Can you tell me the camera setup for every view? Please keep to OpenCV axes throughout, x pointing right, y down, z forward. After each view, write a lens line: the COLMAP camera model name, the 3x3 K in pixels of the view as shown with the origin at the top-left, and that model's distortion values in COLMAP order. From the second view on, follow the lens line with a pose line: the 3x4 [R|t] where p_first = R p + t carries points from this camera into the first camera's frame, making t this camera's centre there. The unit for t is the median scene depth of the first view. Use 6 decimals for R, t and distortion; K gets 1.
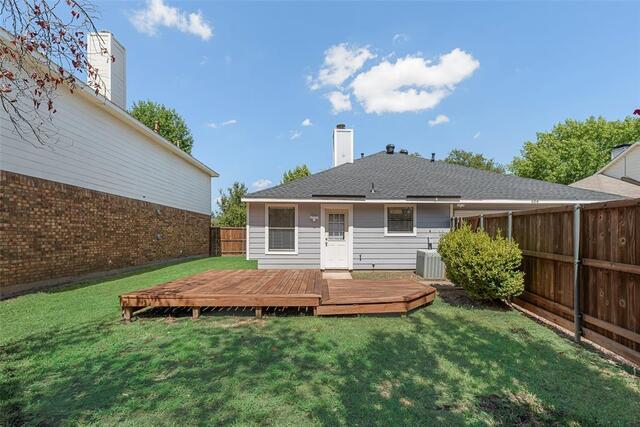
lens RADIAL K [[260.1, 0, 314.7], [0, 260.1, 239.7], [0, 0, 1]] dist [-0.000902, 0.000340]
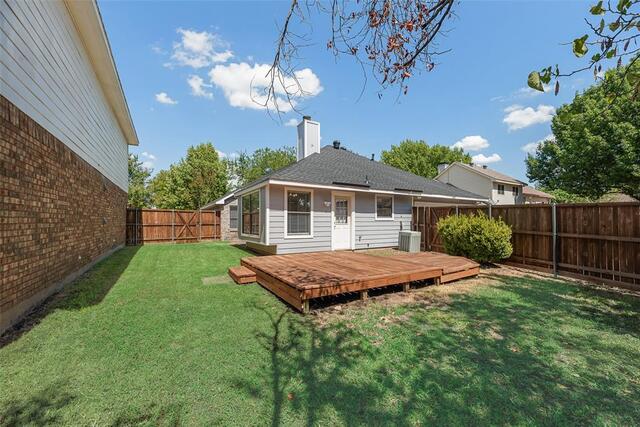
lens RADIAL K [[260.1, 0, 300.6], [0, 260.1, 219.0], [0, 0, 1]] dist [-0.000902, 0.000340]
pose [[0.868857, 0.003367, 0.495052, -0.658959], [0.004803, 0.999872, -0.015230, -0.003129], [-0.495040, 0.015610, 0.868730, 0.127466]]
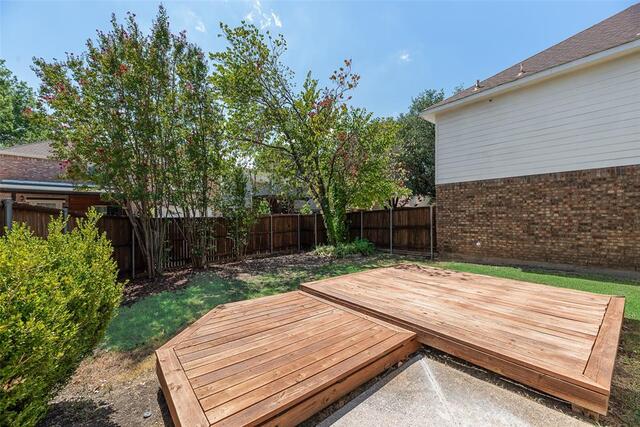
lens RADIAL K [[260.1, 0, 322.2], [0, 260.1, 217.6], [0, 0, 1]] dist [-0.000902, 0.000340]
pose [[-0.760621, 0.002320, -0.649192, 0.364424], [-0.003076, 0.999970, 0.007177, -0.036941], [0.649189, 0.007456, -0.760590, 1.031733]]
